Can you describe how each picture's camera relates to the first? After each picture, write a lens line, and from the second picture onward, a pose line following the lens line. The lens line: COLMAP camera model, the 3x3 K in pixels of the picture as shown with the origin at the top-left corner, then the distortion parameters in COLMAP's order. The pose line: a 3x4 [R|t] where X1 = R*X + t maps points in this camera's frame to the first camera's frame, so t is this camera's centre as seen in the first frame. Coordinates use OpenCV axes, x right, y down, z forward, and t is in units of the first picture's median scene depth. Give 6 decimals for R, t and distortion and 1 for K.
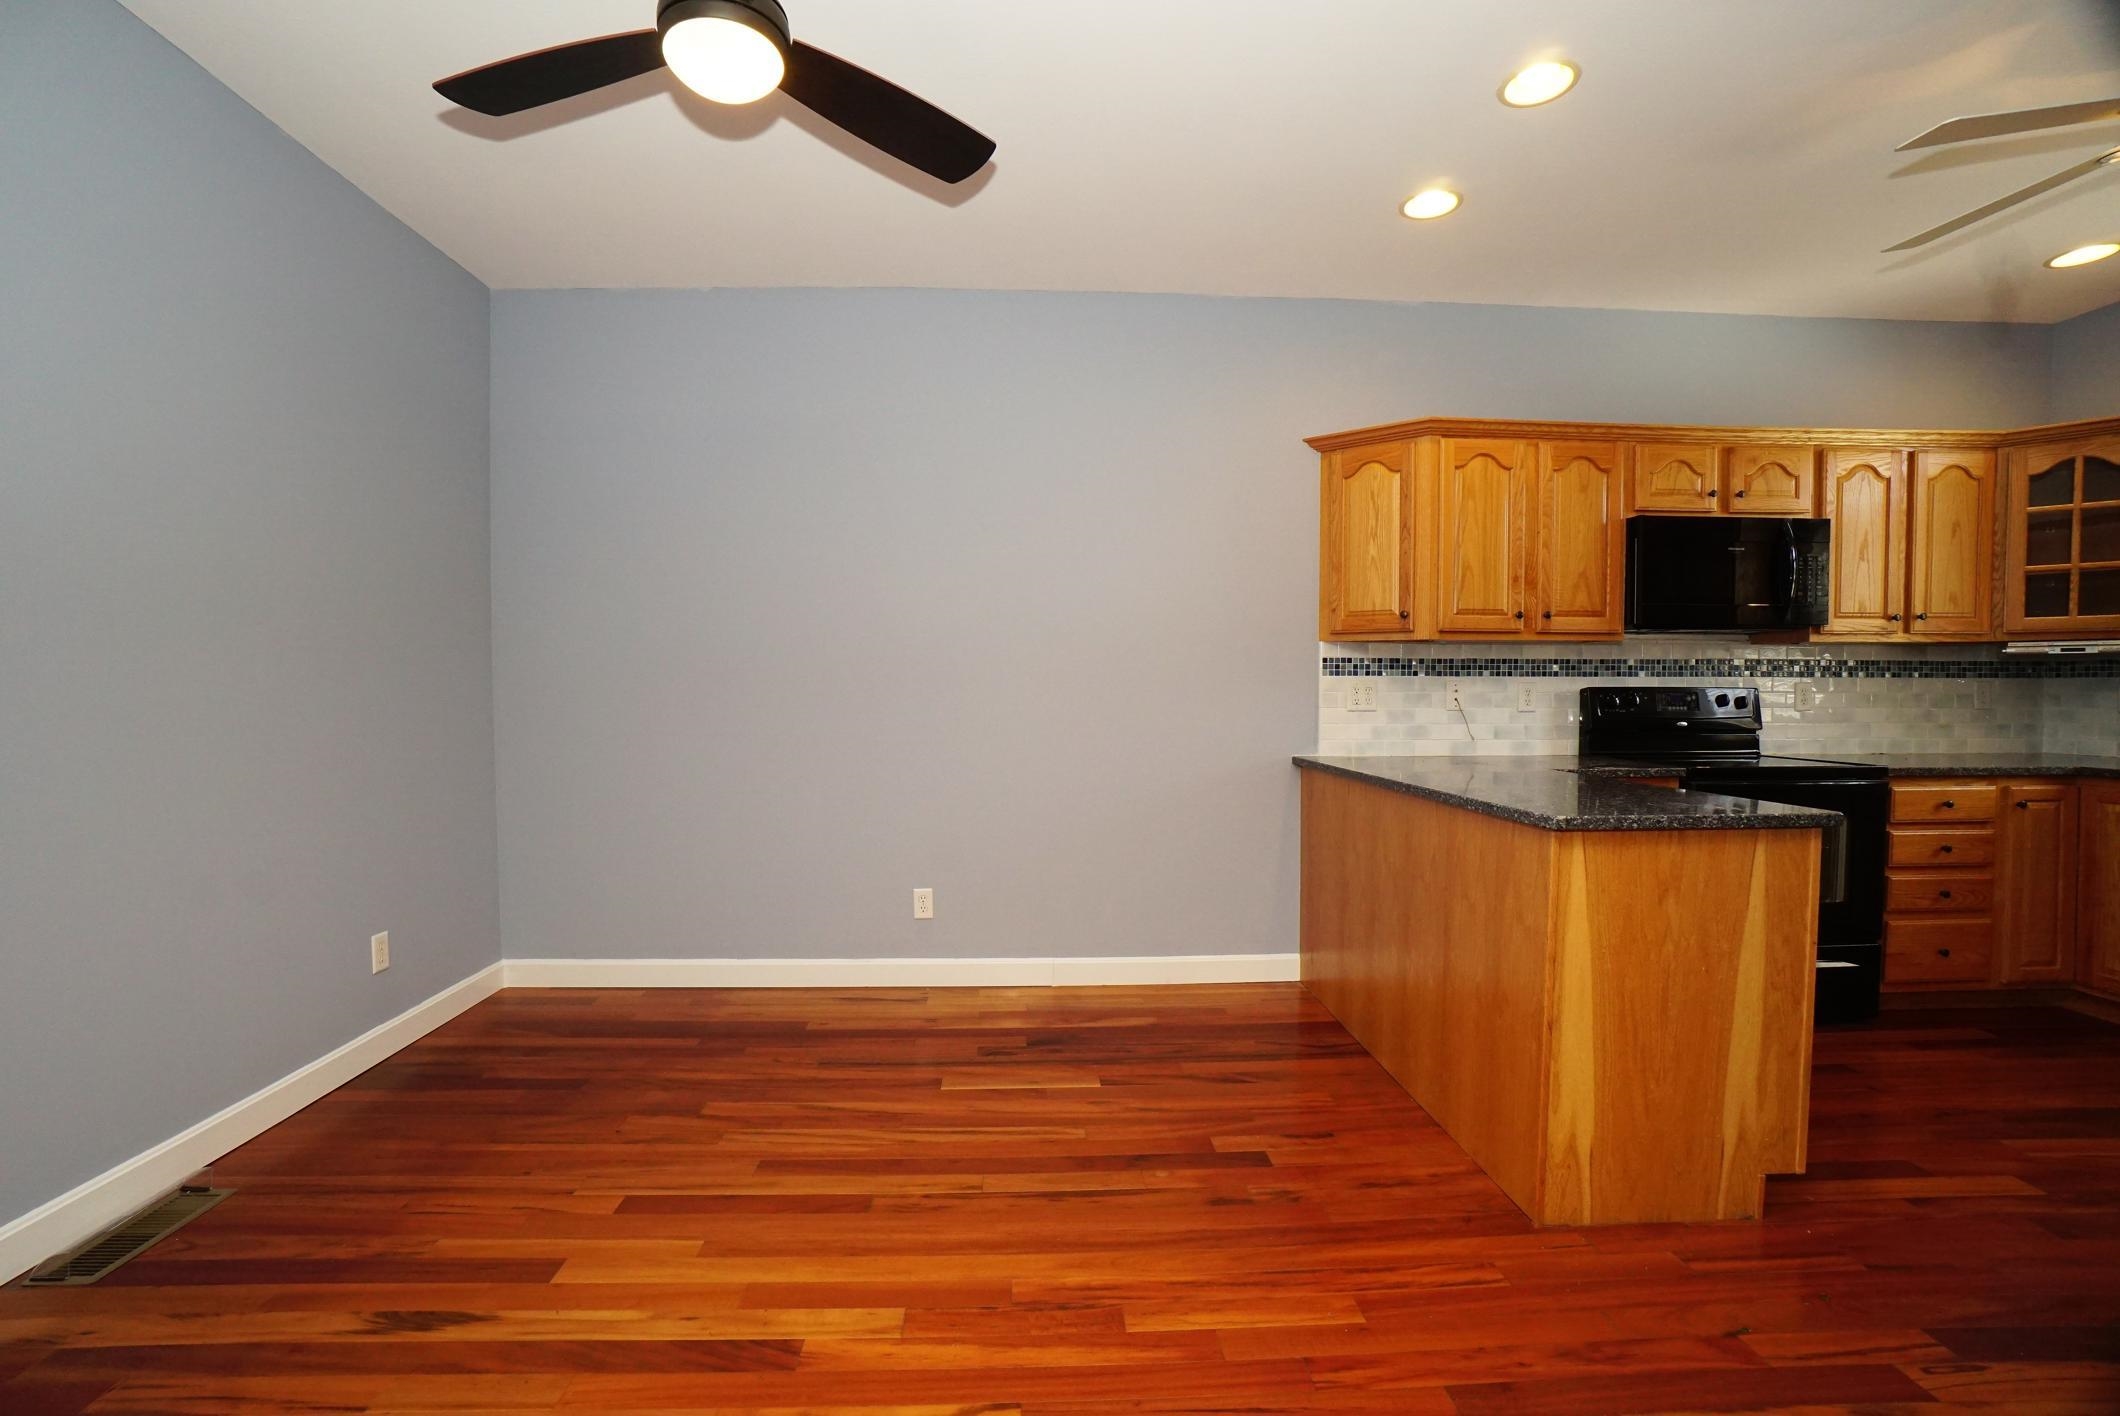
lens RADIAL K [[944.3, 0, 1060.4], [0, 944.3, 717.9], [0, 0, 1]] dist [-0.075461, 0.036543]
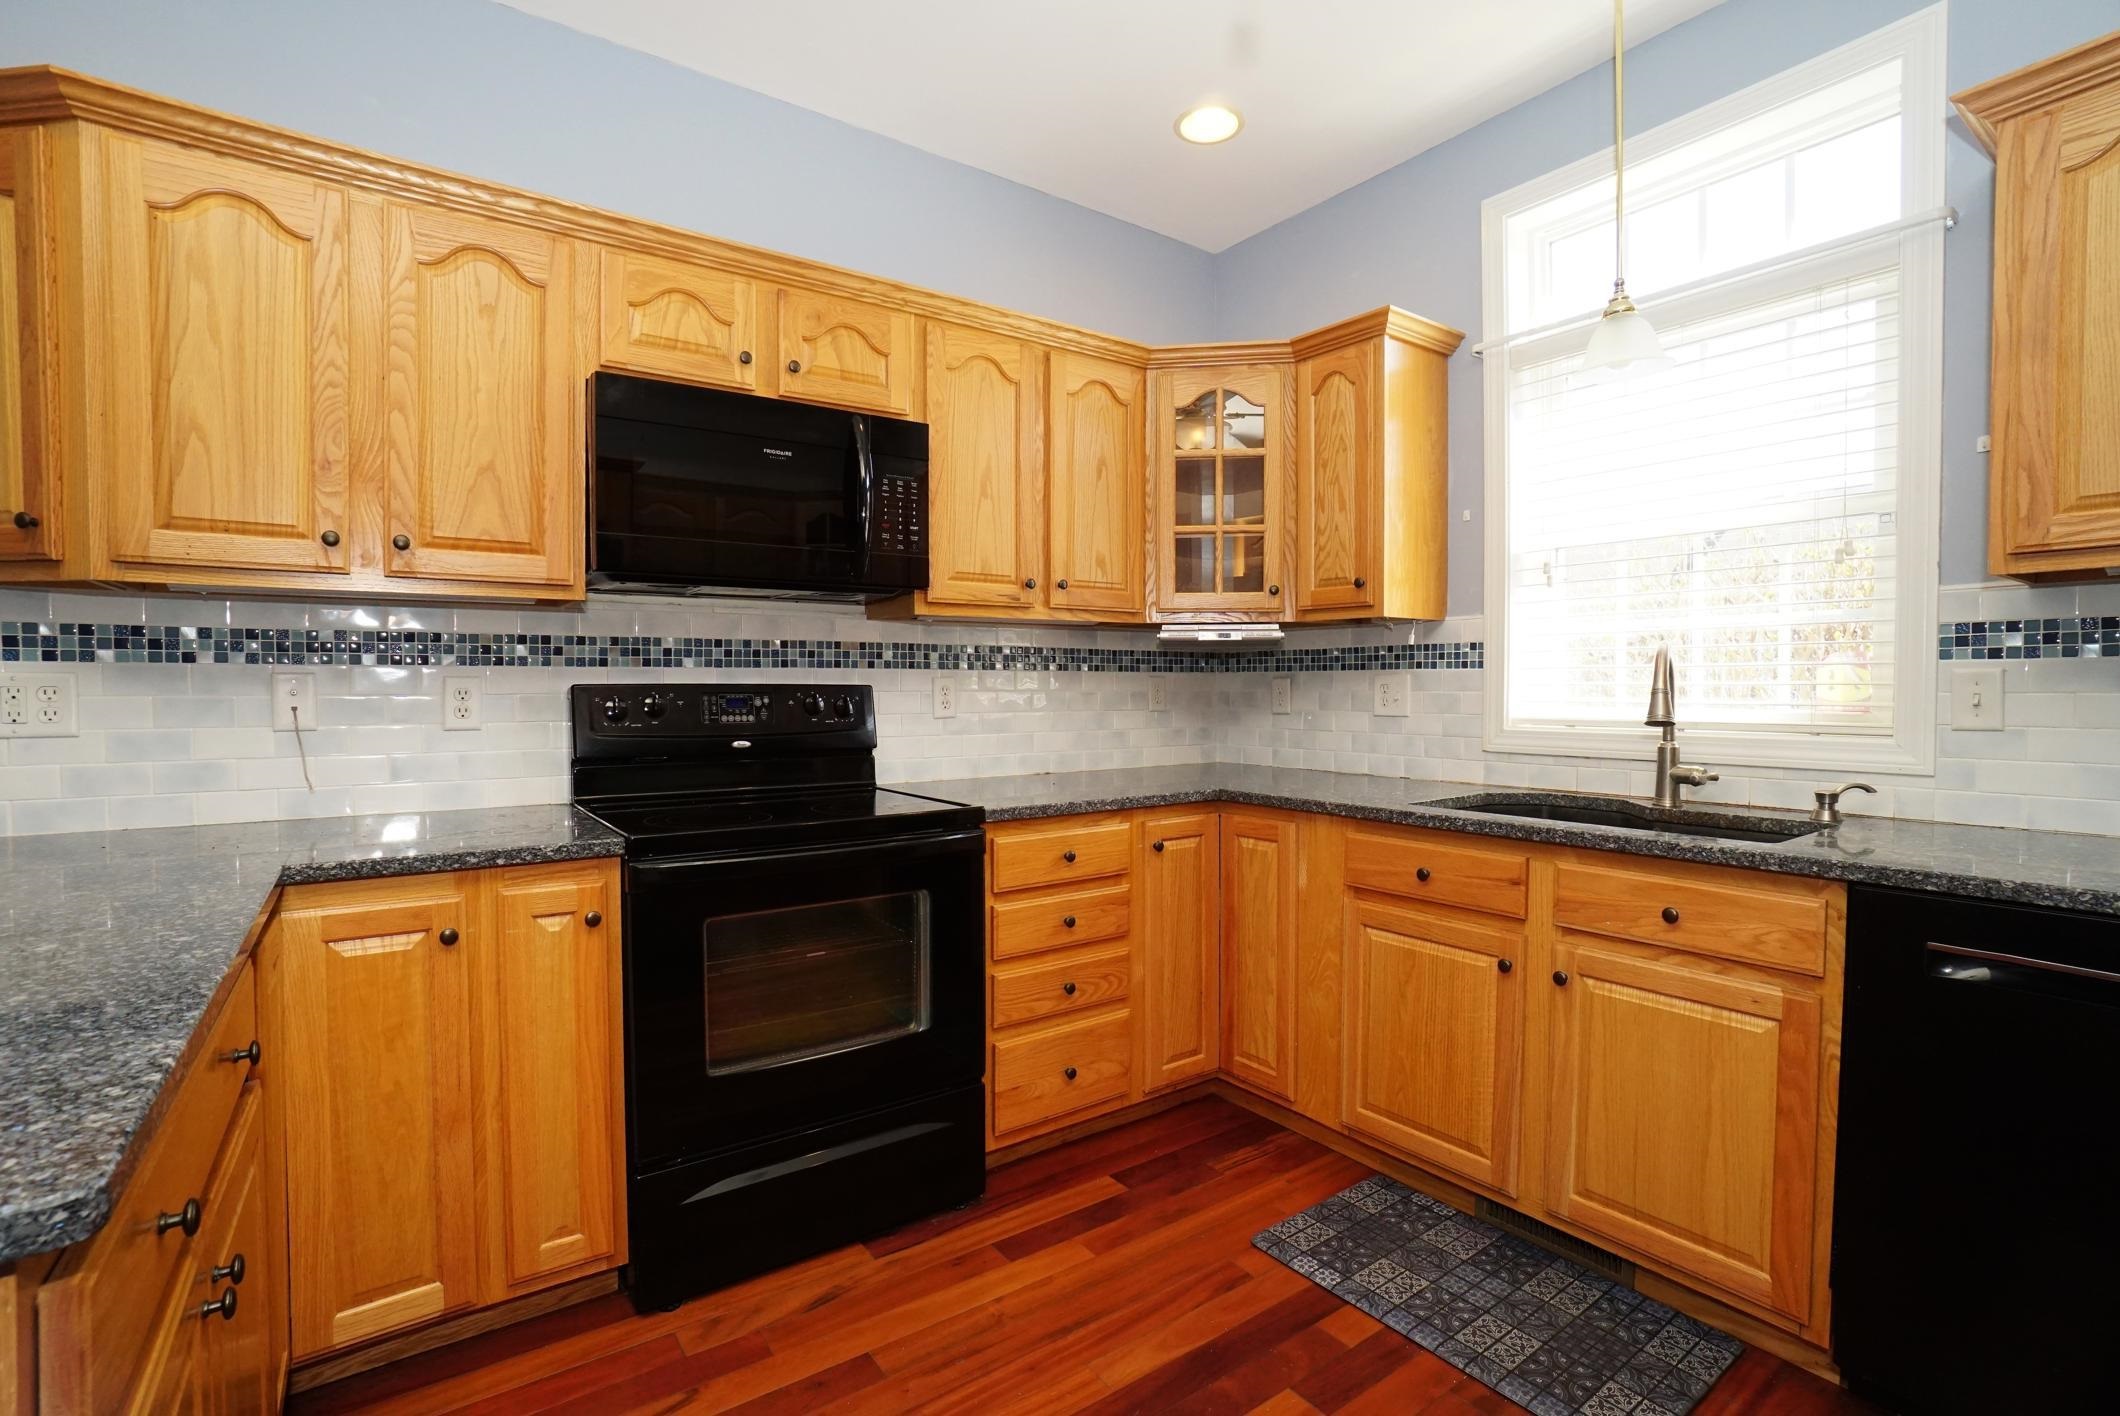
lens RADIAL K [[960.8, 0, 1060.0], [0, 960.8, 708.0], [0, 0, 1]] dist [-0.001666, -0.000112]
pose [[0.851937, -0.013785, 0.523463, 0.548938], [0.016102, 0.999870, 0.000126, -0.015070], [-0.523397, 0.008321, 0.852048, 0.358481]]
